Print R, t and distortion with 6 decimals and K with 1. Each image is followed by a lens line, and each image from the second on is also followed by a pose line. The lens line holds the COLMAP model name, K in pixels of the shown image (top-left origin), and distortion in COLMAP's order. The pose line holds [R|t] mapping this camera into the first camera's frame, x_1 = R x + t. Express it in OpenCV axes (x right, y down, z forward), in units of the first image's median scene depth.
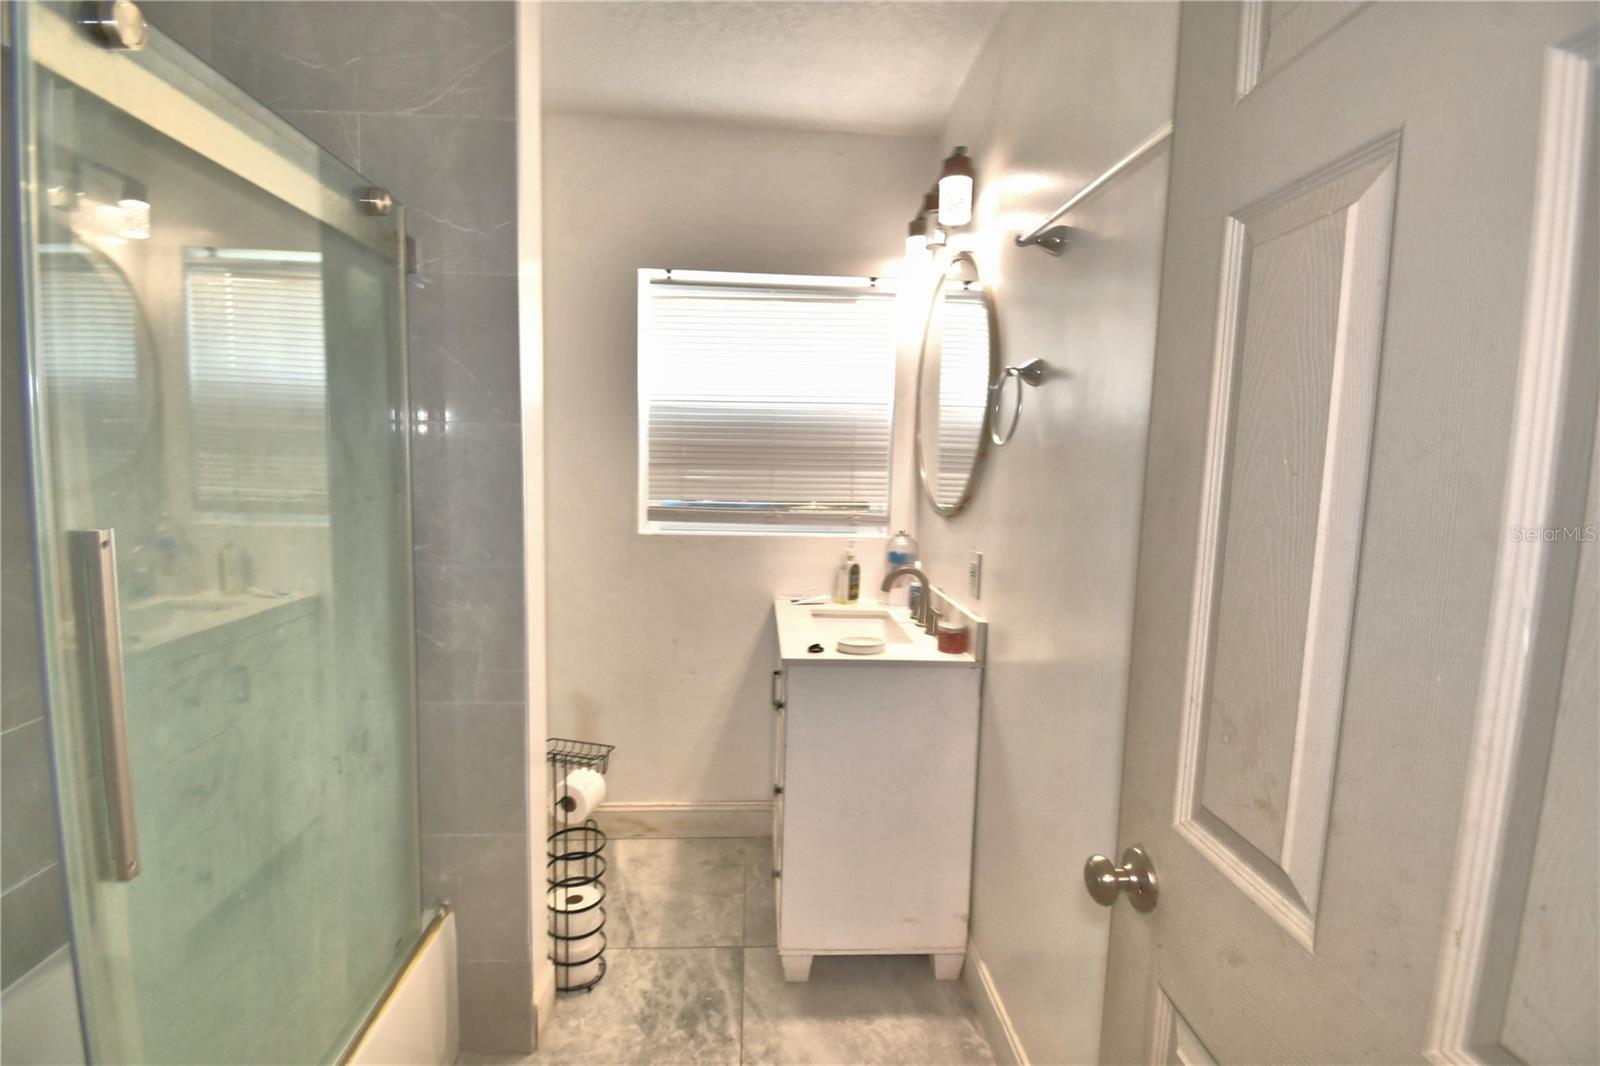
lens RADIAL K [[706.4, 0, 795.7], [0, 706.4, 535.0], [0, 0, 1]] dist [0.018727, -0.025567]
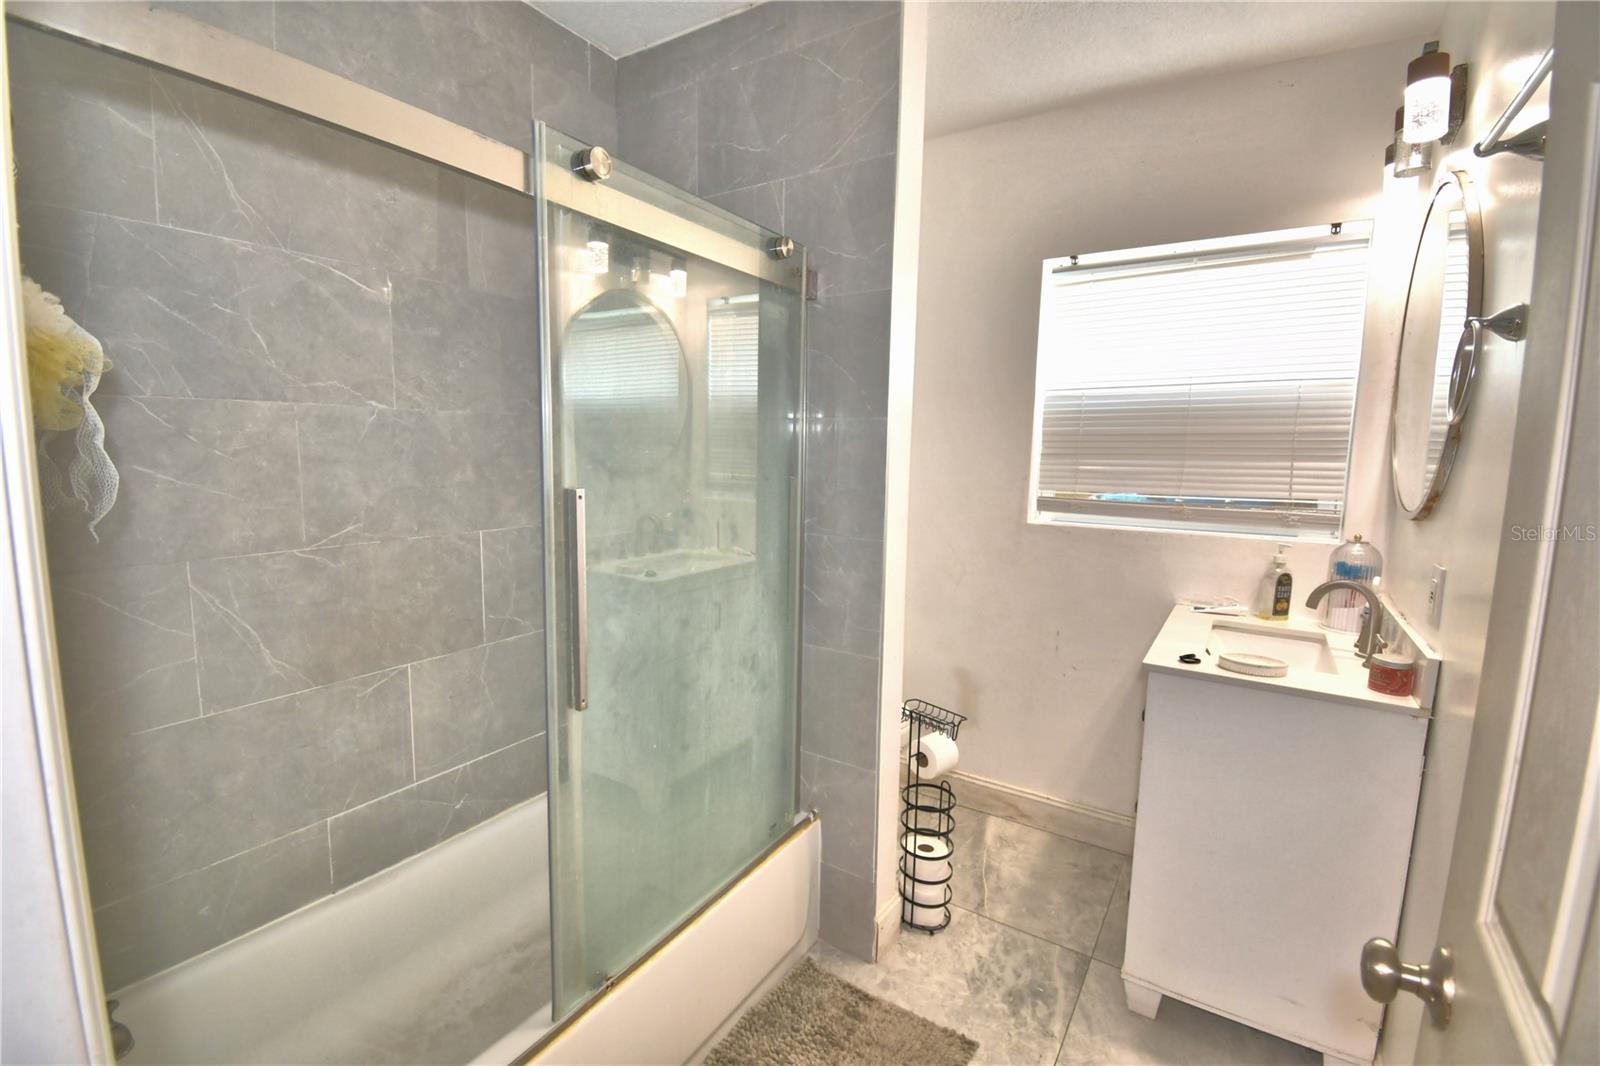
lens RADIAL K [[694.9, 0, 800.0], [0, 694.9, 533.0], [0, 0, 1]] dist [0.016968, -0.026717]
pose [[0.806268, 0.060809, -0.588417, 0.137579], [-0.057605, 0.998046, 0.024210, 0.009498], [0.588739, 0.014376, 0.808195, 0.001136]]
